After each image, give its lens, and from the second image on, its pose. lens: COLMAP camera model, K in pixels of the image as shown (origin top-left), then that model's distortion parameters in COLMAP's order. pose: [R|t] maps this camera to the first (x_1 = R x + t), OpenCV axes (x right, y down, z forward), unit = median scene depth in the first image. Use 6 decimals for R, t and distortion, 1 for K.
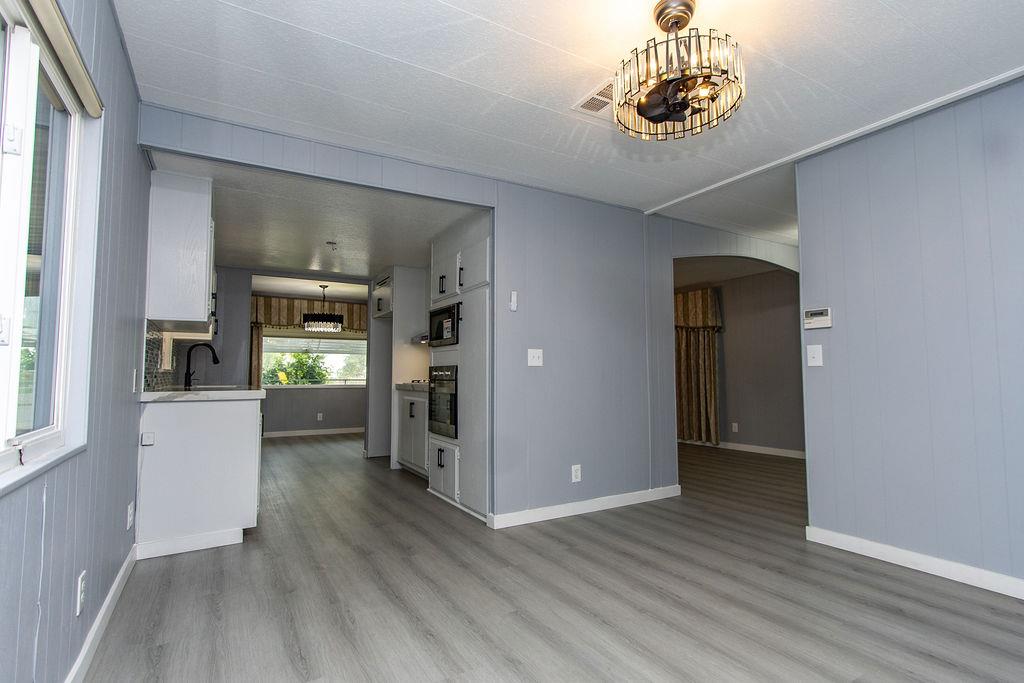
lens RADIAL K [[487.0, 0, 508.9], [0, 487.0, 344.3], [0, 0, 1]] dist [0.017371, -0.011418]
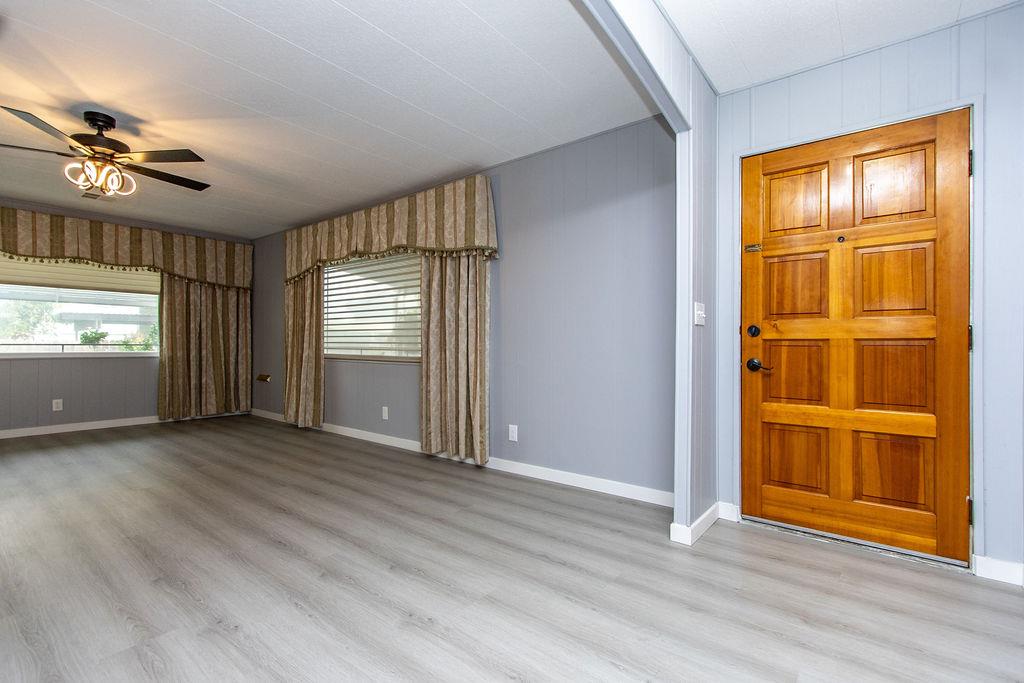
lens RADIAL K [[467.5, 0, 508.9], [0, 467.5, 343.1], [0, 0, 1]] dist [0.004629, -0.000351]
pose [[0.934332, 0.005702, 0.356358, 0.256105], [-0.028885, 0.997794, 0.059770, 0.036021], [-0.355231, -0.066138, 0.932436, 0.490848]]
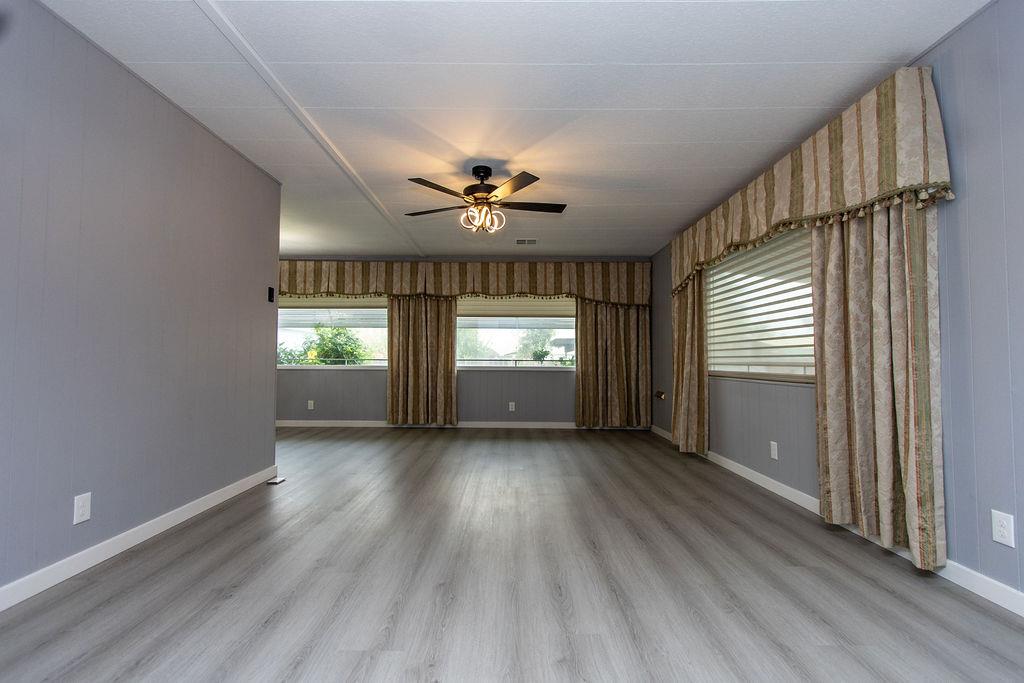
lens RADIAL K [[467.5, 0, 508.9], [0, 467.5, 343.1], [0, 0, 1]] dist [0.004629, -0.000351]
pose [[0.858999, -0.014220, -0.511779, 0.339595], [0.027675, 0.999442, 0.018682, 0.048574], [0.511228, -0.030211, 0.858914, 0.593712]]
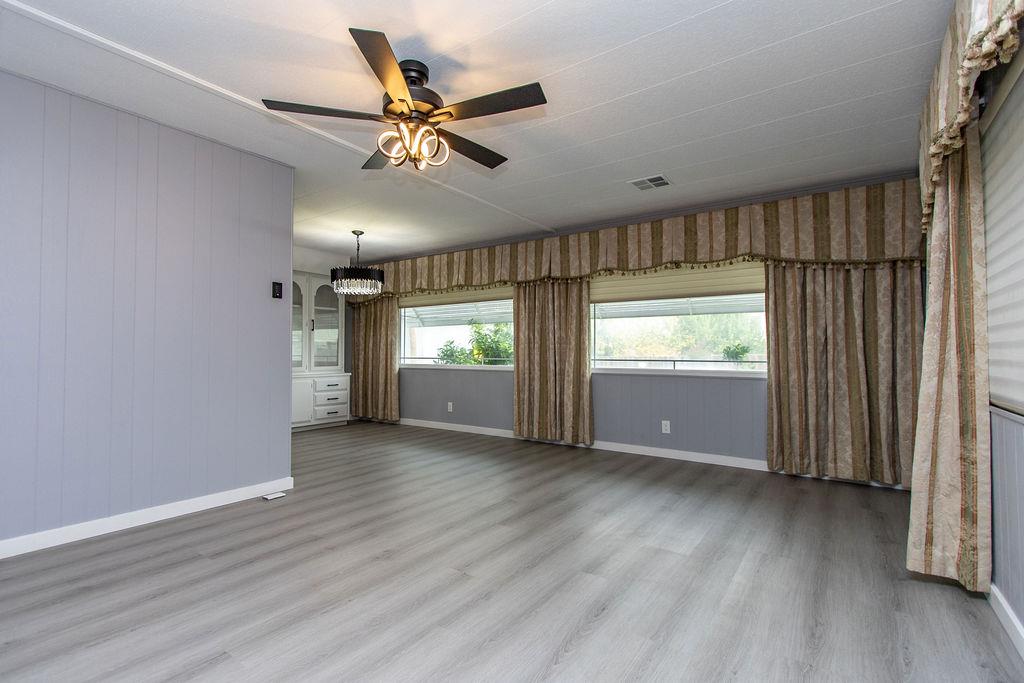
lens RADIAL K [[479.6, 0, 512.0], [0, 479.6, 341.5], [0, 0, 1]] dist [0.019199, 0.000190]
pose [[0.412386, -0.023160, -0.910715, 0.387646], [0.053664, 0.998558, -0.001094, 0.062613], [0.909427, -0.048422, 0.413035, 0.918960]]
